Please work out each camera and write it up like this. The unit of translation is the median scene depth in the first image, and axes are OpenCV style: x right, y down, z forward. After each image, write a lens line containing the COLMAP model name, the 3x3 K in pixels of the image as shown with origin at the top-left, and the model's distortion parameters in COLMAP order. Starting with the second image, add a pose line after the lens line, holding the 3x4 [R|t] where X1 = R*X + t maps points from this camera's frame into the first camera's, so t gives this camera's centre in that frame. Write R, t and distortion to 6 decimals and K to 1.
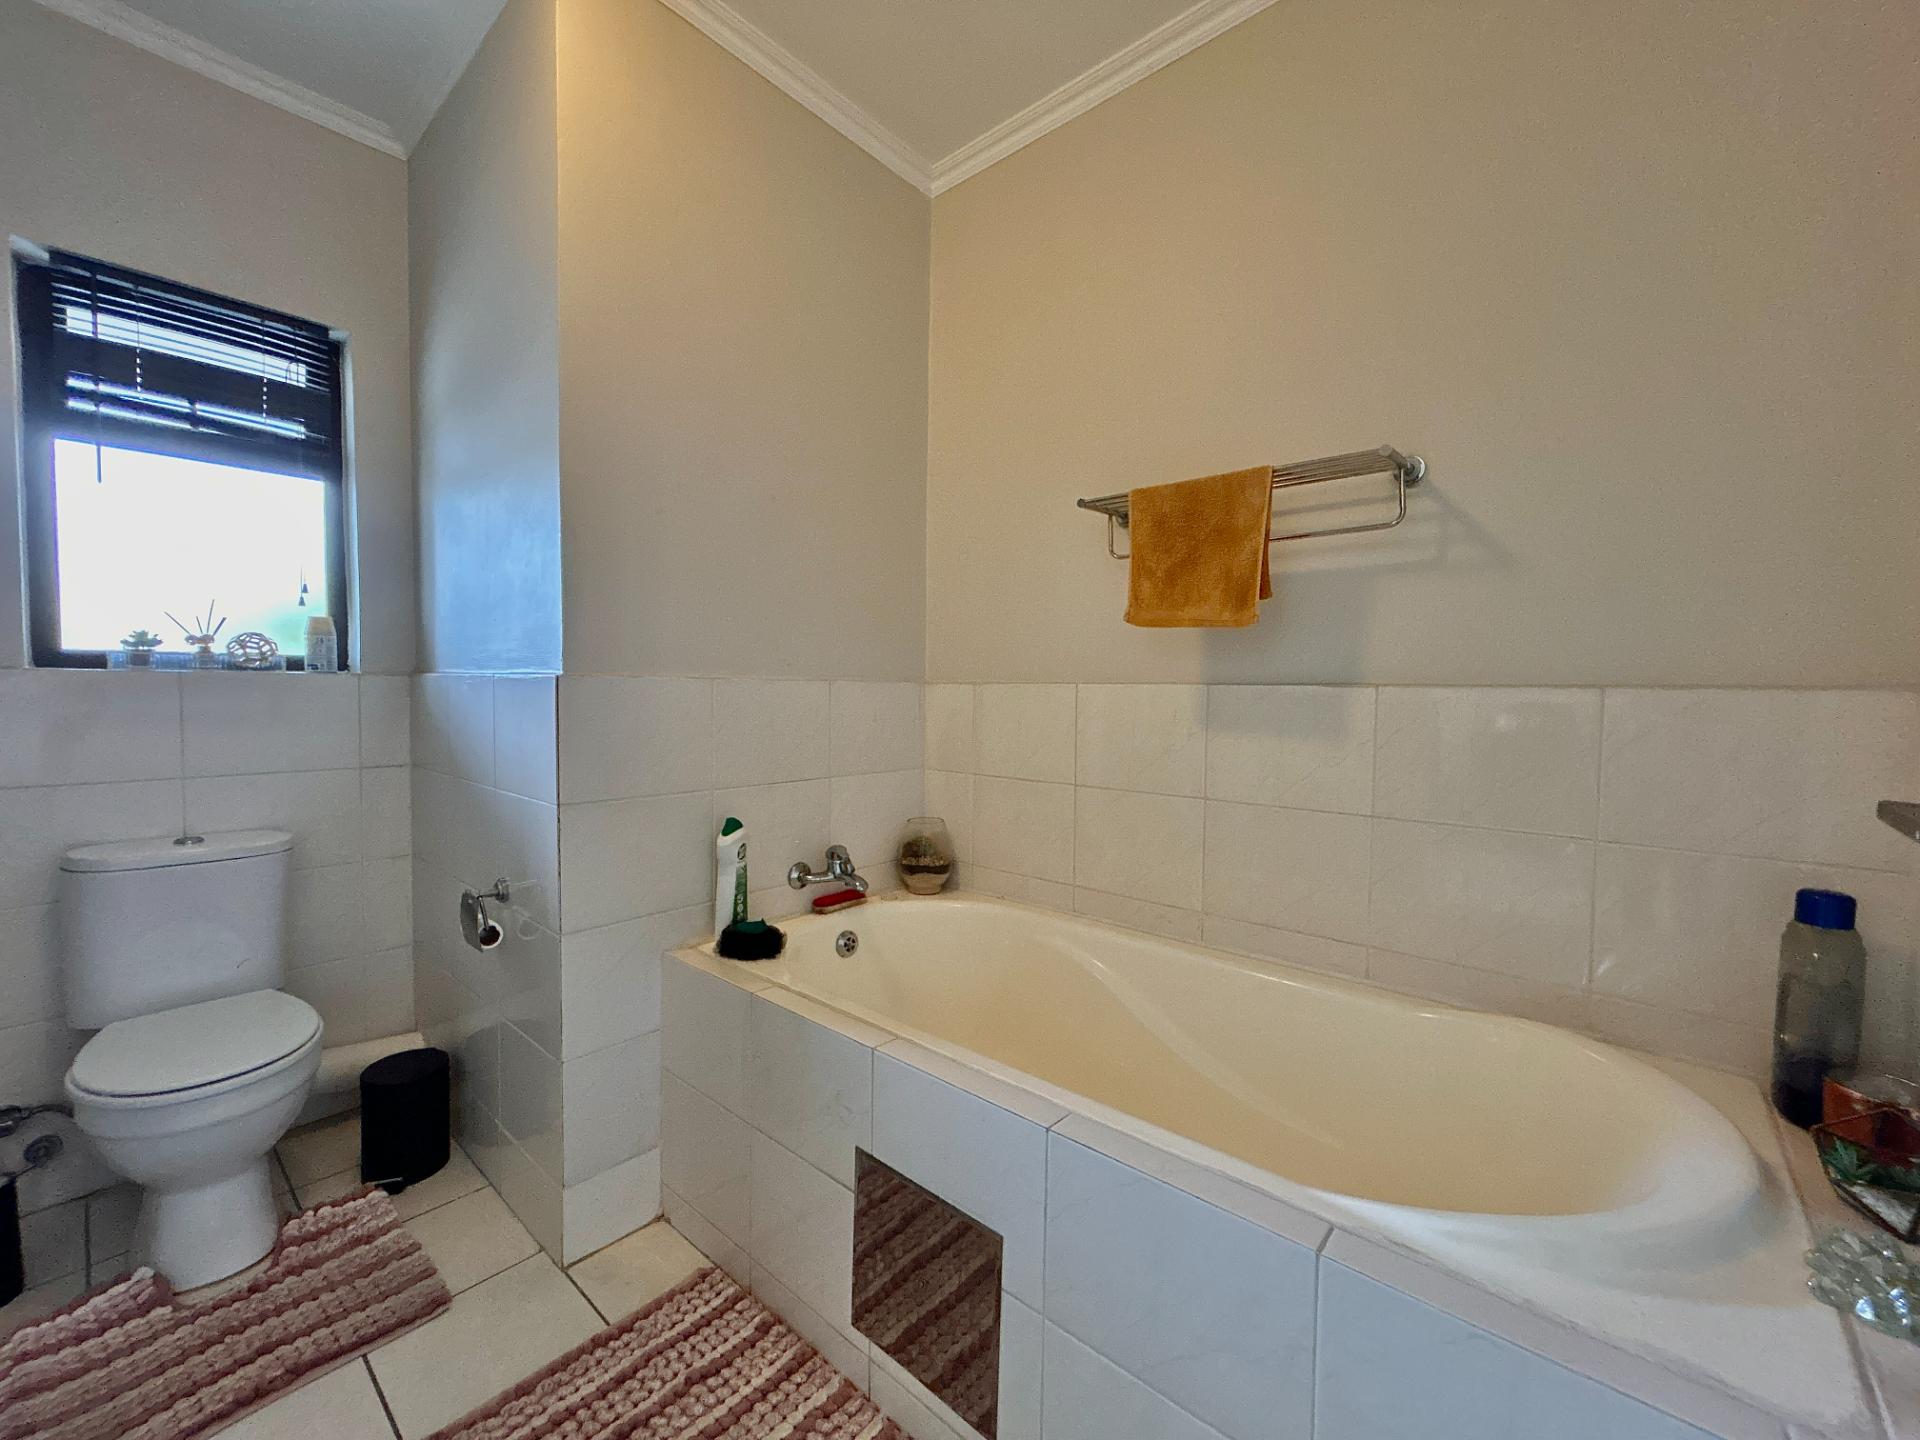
lens RADIAL K [[767.6, 0, 950.8], [0, 767.6, 713.4], [0, 0, 1]] dist [-0.000656, -0.000089]
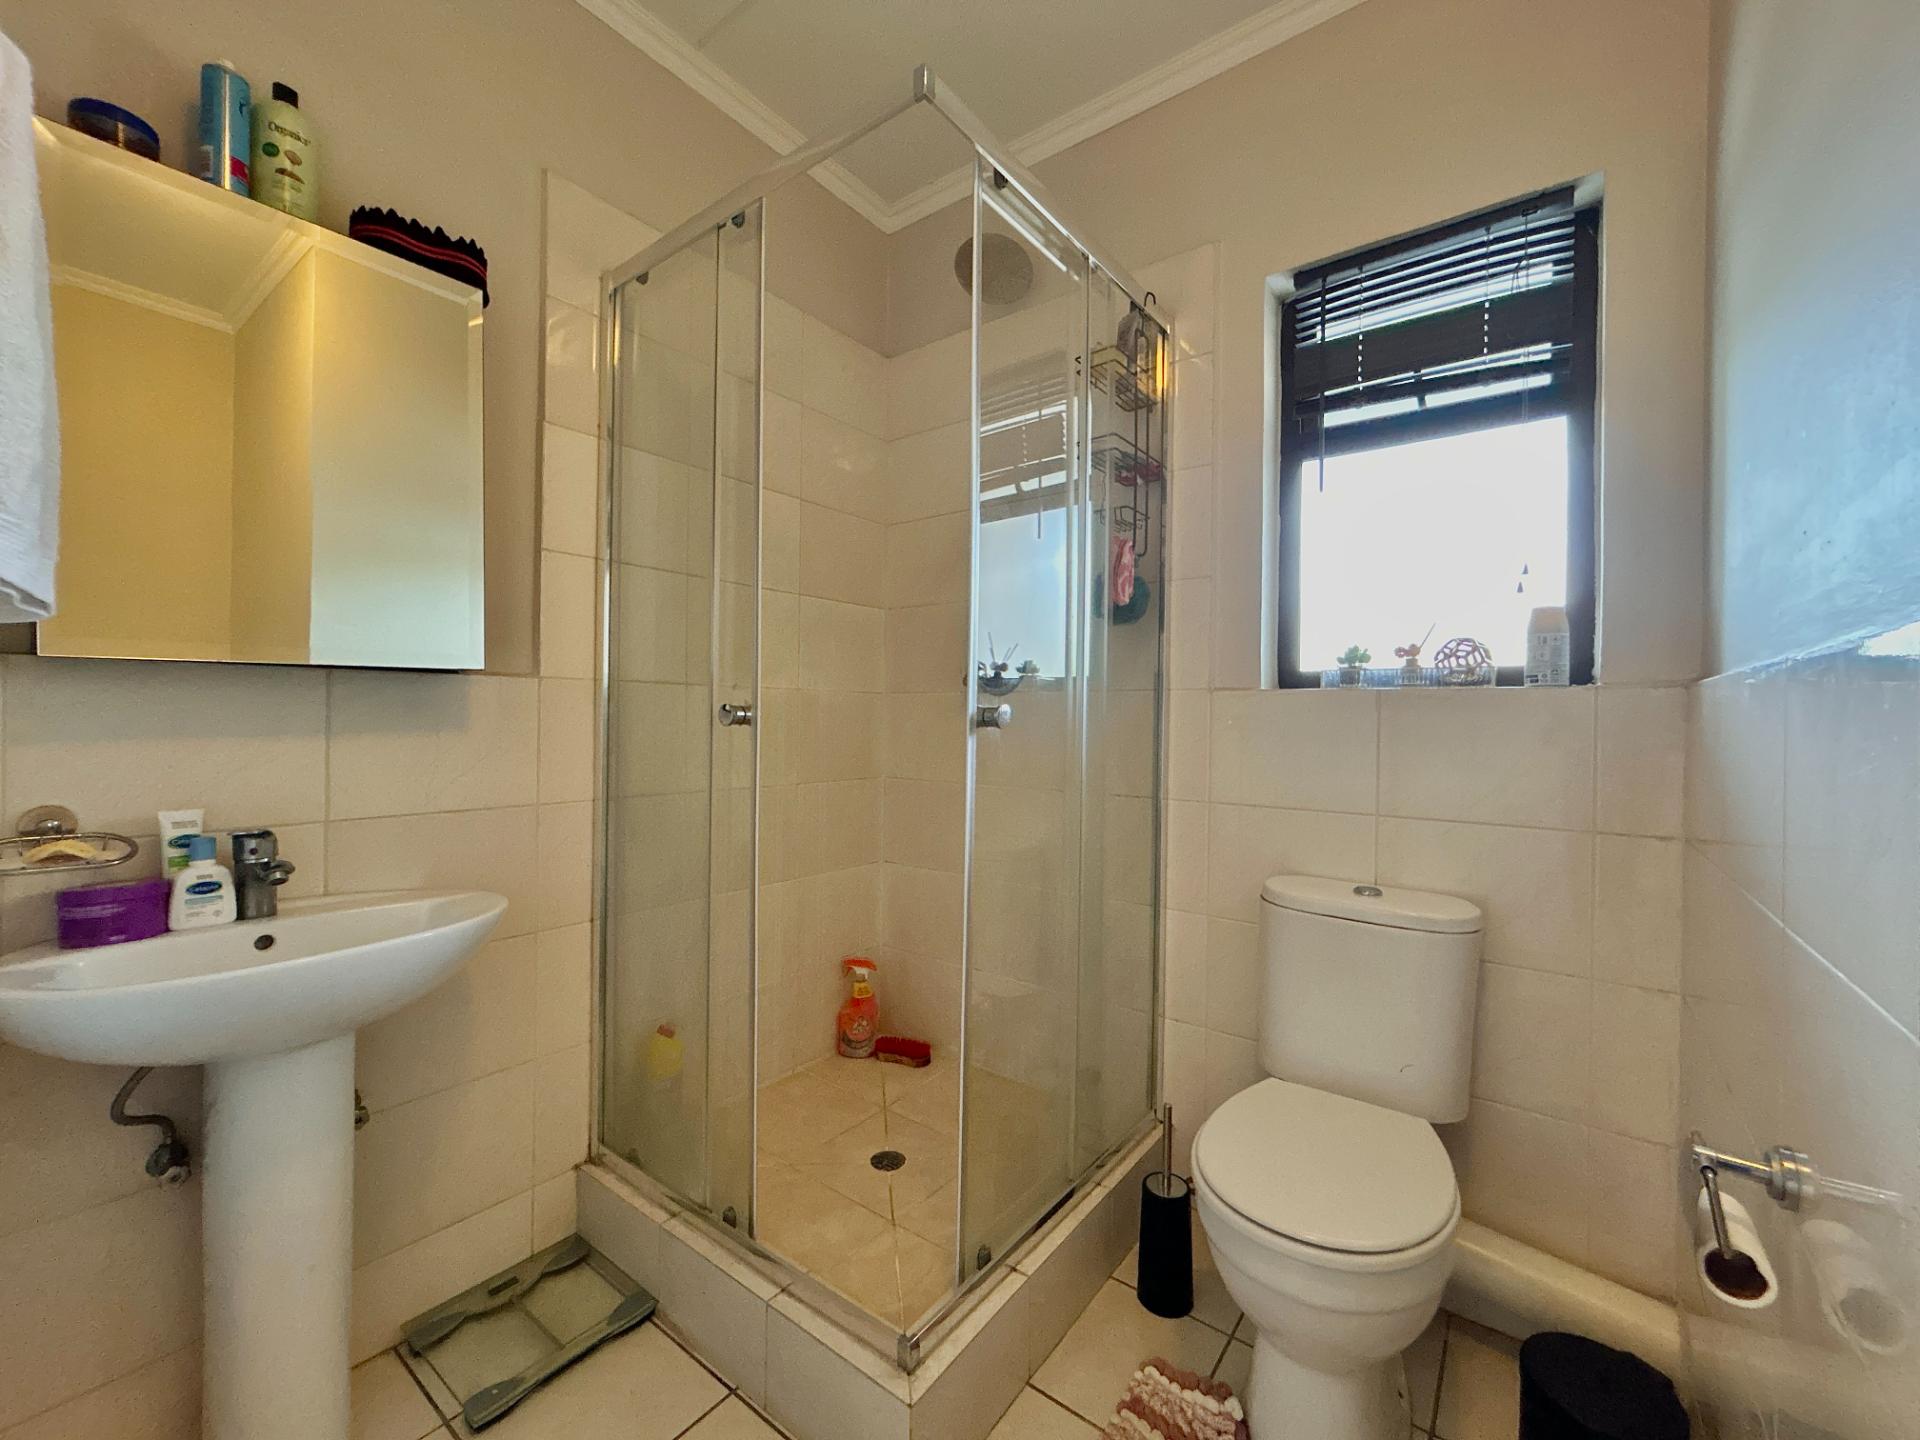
lens RADIAL K [[767.6, 0, 950.8], [0, 767.6, 713.4], [0, 0, 1]] dist [-0.000656, -0.000089]
pose [[0.060802, -0.016886, -0.998007, -0.174717], [-0.056909, 0.998172, -0.020356, 0.015457], [0.996526, 0.058034, 0.059730, 0.451318]]
